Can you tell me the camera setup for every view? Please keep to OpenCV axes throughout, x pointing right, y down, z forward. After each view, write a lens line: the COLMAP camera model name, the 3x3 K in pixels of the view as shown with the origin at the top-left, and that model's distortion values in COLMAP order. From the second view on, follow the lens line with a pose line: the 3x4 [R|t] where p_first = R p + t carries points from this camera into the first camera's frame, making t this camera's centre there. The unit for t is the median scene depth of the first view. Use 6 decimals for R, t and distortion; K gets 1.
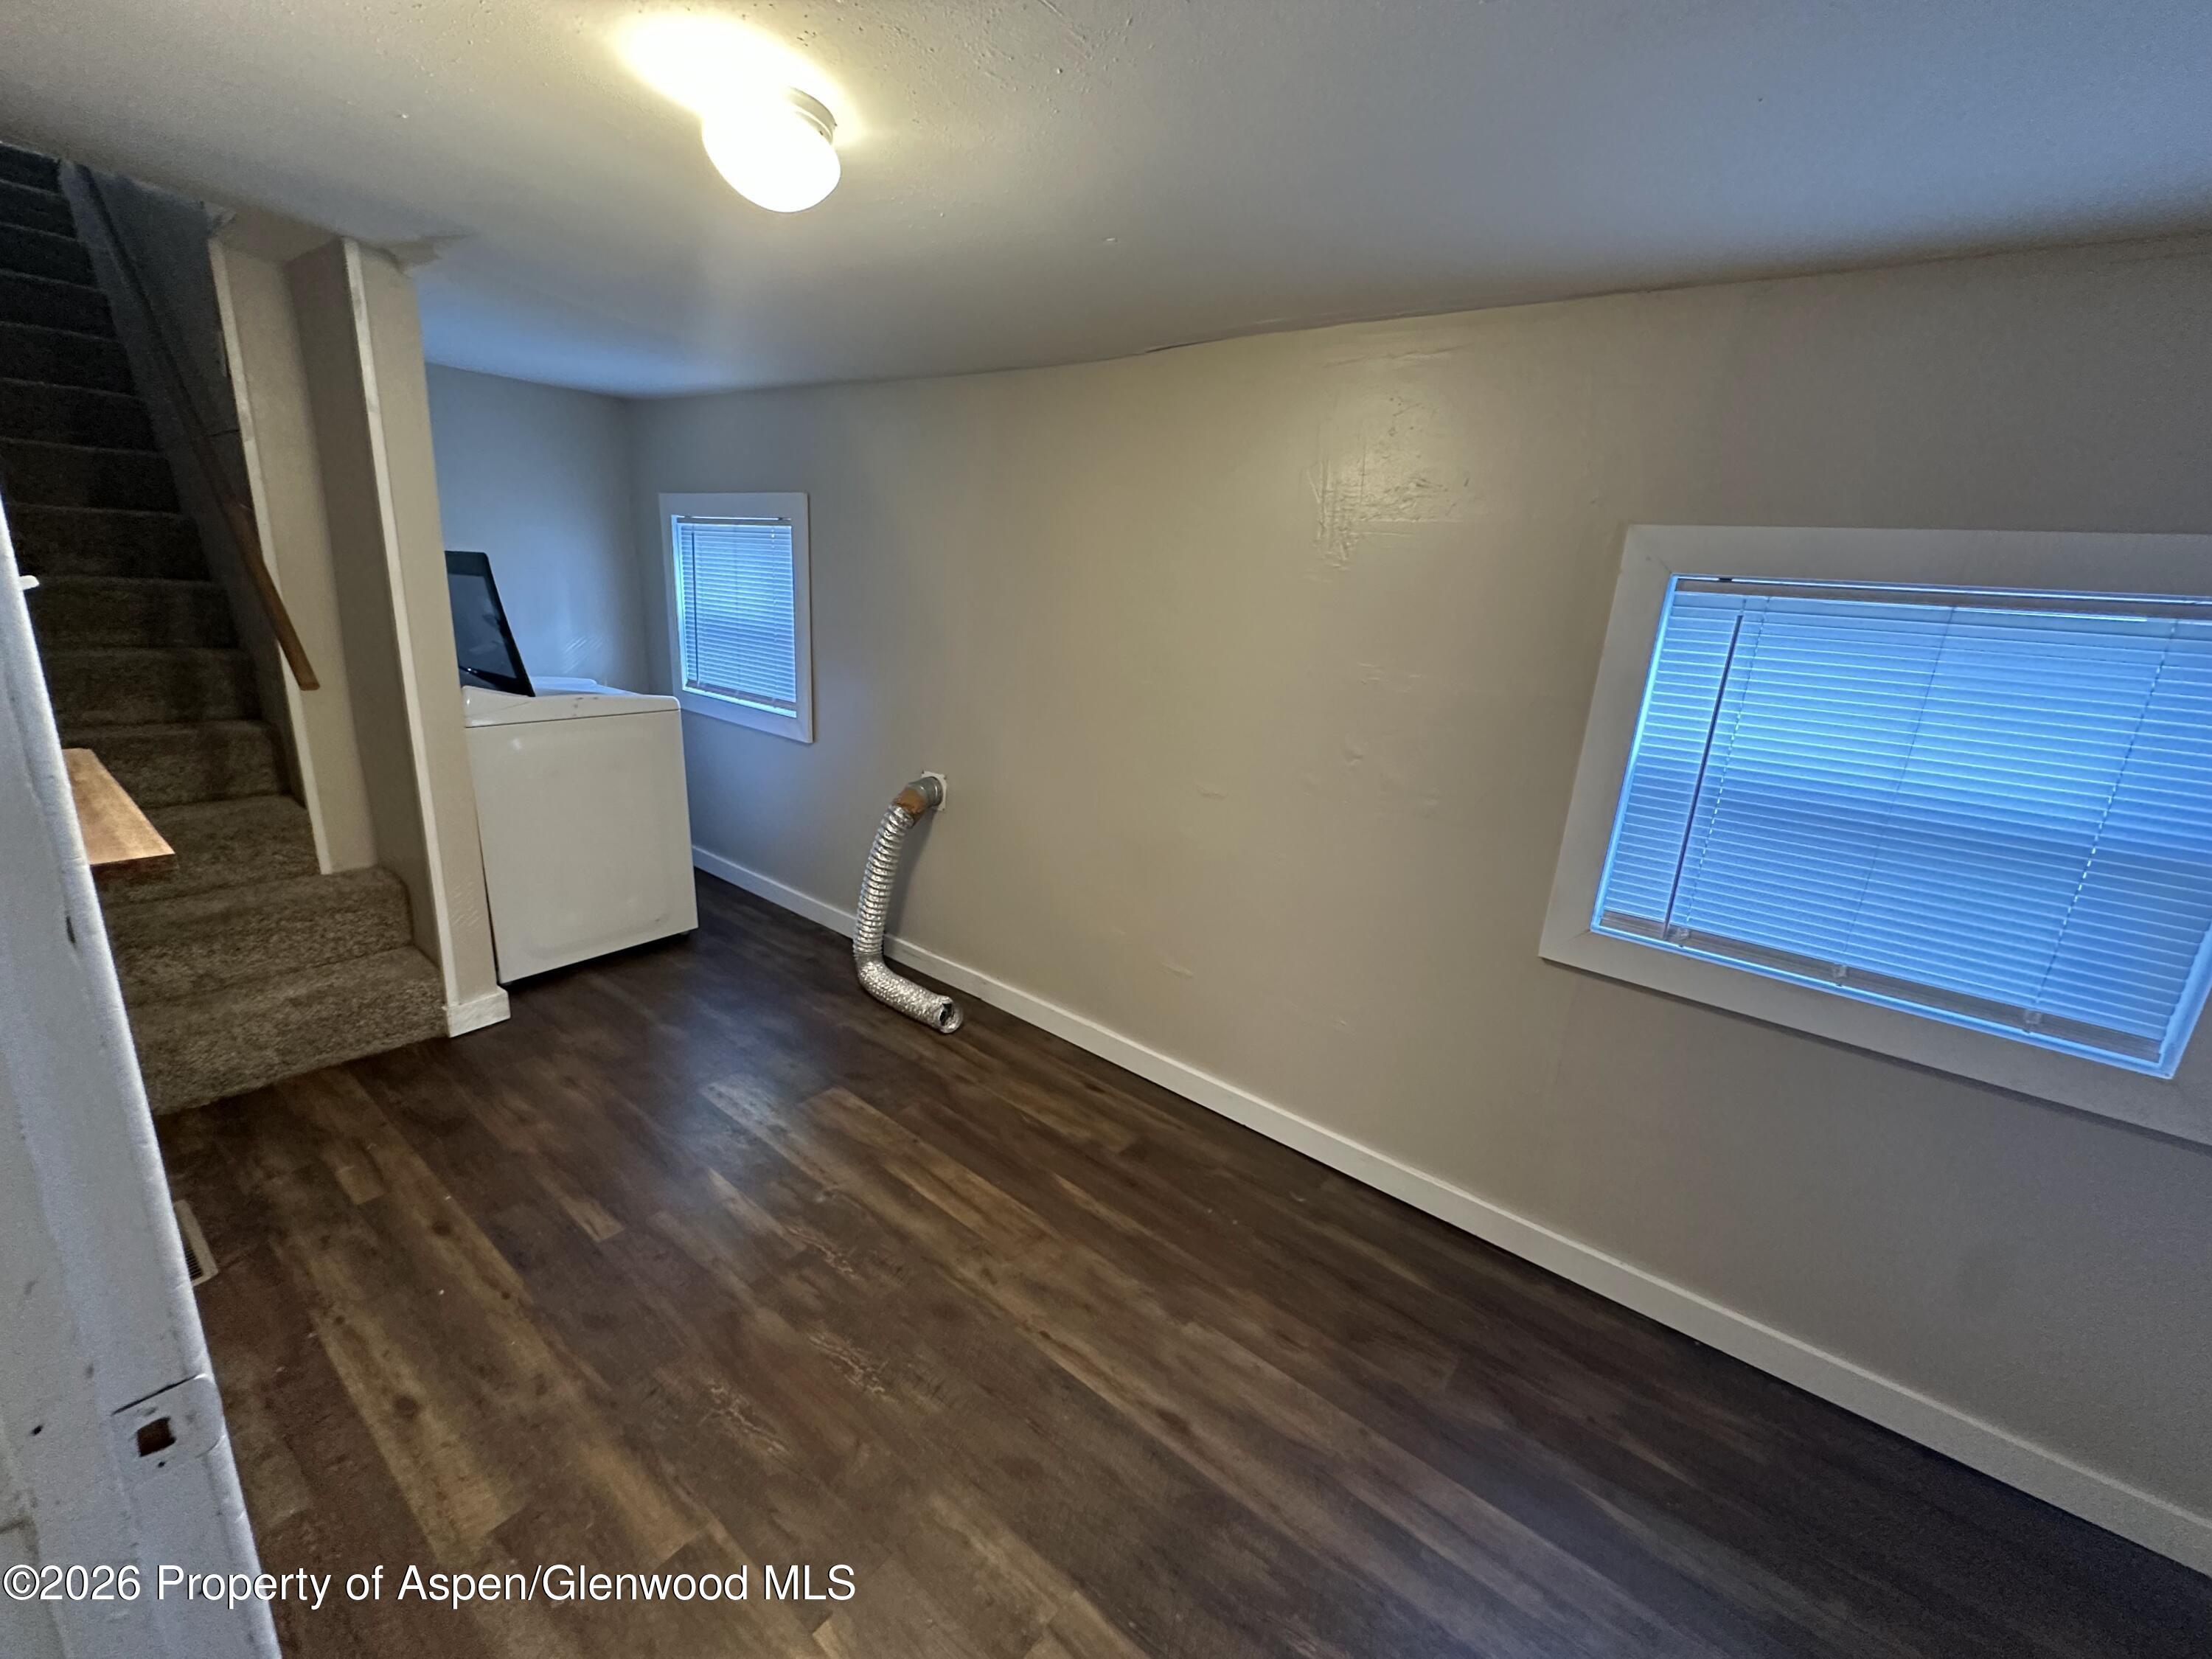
lens RADIAL K [[881.4, 0, 1101.9], [0, 881.4, 825.3], [0, 0, 1]] dist [-0.004180, -0.000137]
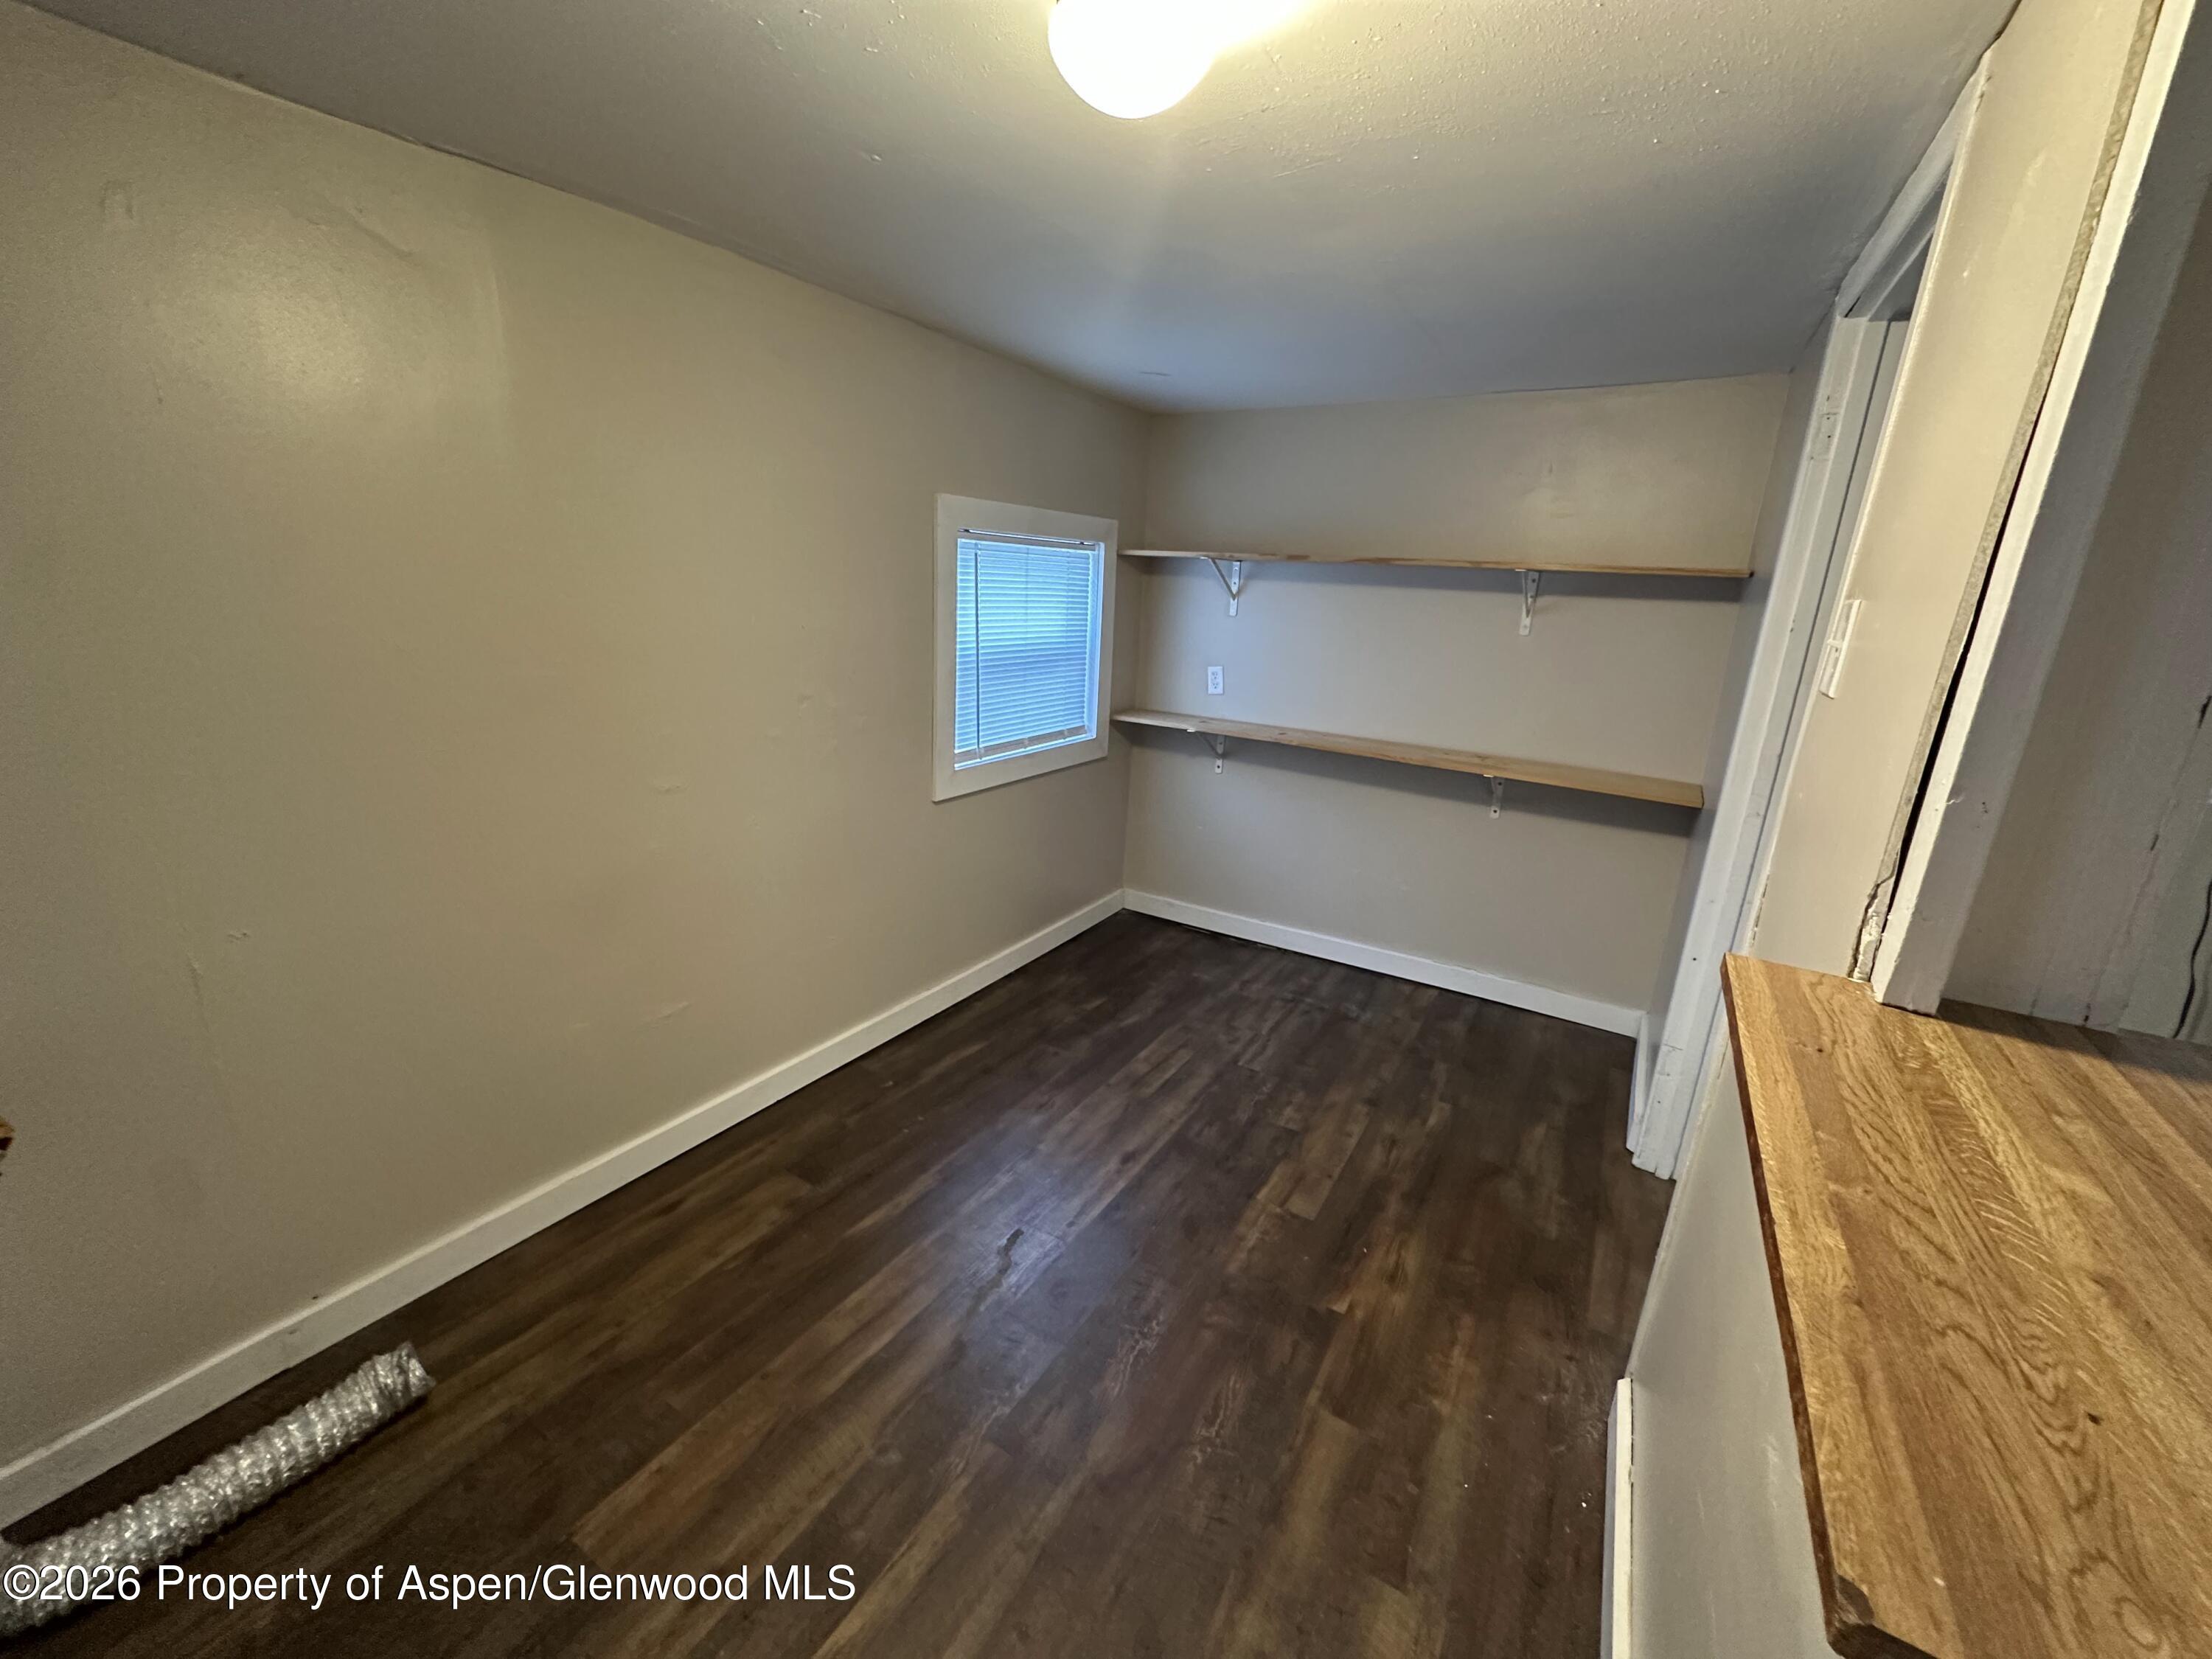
lens RADIAL K [[881.4, 0, 1103.5], [0, 881.4, 825.6], [0, 0, 1]] dist [-0.004180, -0.000137]
pose [[-0.103129, -0.347397, 0.932030, -0.924801], [0.198679, 0.910949, 0.361523, -0.293227], [-0.974624, 0.222458, -0.024925, 0.835809]]
